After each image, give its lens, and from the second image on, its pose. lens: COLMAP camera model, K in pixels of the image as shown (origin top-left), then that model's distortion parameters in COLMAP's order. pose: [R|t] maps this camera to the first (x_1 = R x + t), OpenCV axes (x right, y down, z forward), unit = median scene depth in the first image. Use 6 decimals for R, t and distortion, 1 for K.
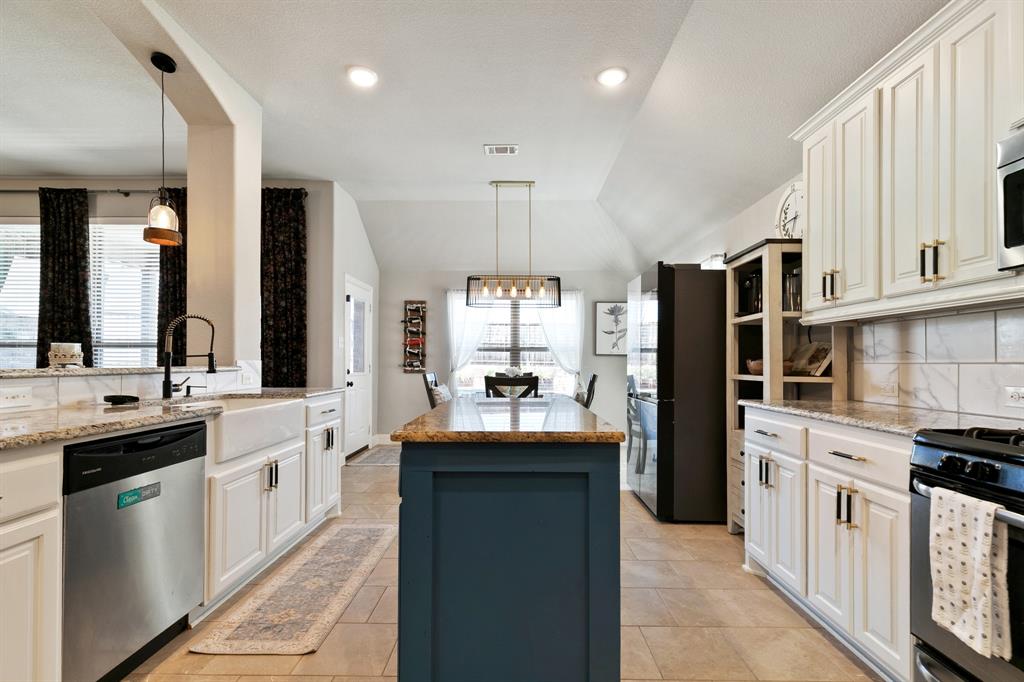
lens RADIAL K [[472.4, 0, 510.6], [0, 472.4, 363.5], [0, 0, 1]] dist [0.004796, -0.001266]
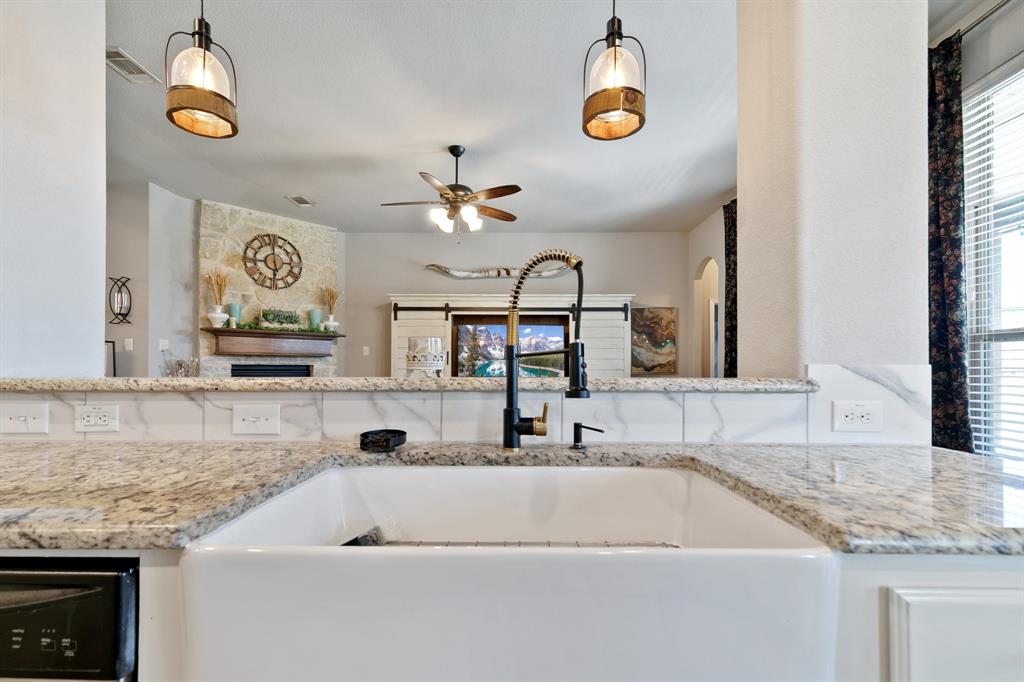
lens RADIAL K [[472.4, 0, 514.7], [0, 472.4, 362.2], [0, 0, 1]] dist [0.004796, -0.001266]
pose [[0.006000, -0.012534, -0.999903, -0.137139], [-0.004776, 0.999910, -0.012563, -0.001194], [0.999971, 0.004851, 0.005940, 0.500377]]
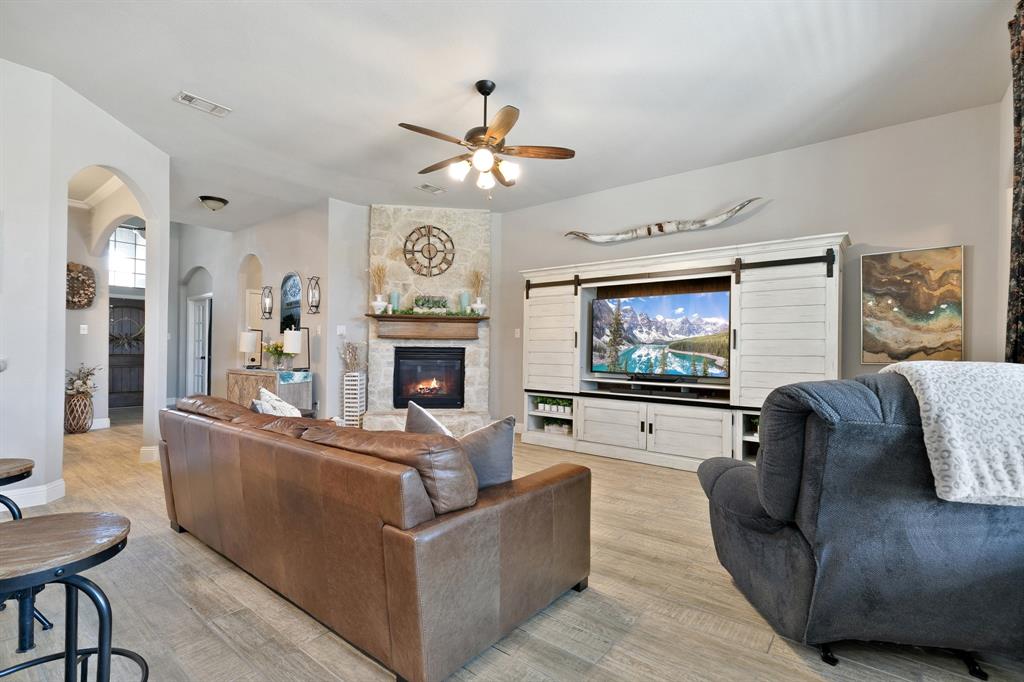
lens RADIAL K [[472.4, 0, 509.1], [0, 472.4, 341.2], [0, 0, 1]] dist [0.004796, -0.001266]
pose [[-0.607144, -0.020747, -0.794321, -0.453552], [-0.012778, 0.999785, -0.016346, -0.004598], [0.794489, 0.000226, -0.607278, 0.846360]]
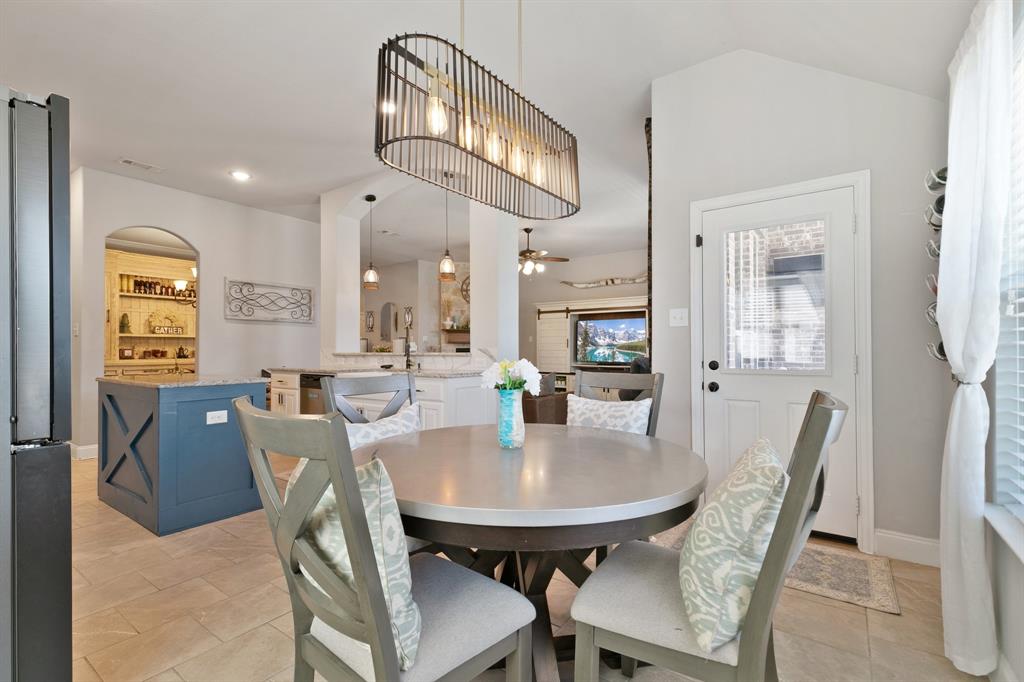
lens RADIAL K [[472.4, 0, 504.6], [0, 472.4, 343.1], [0, 0, 1]] dist [0.004796, -0.001266]
pose [[-0.579901, -0.009990, -0.814626, 0.305437], [0.000233, 0.999923, -0.012429, -0.004110], [0.814687, -0.007398, -0.579854, 1.217087]]
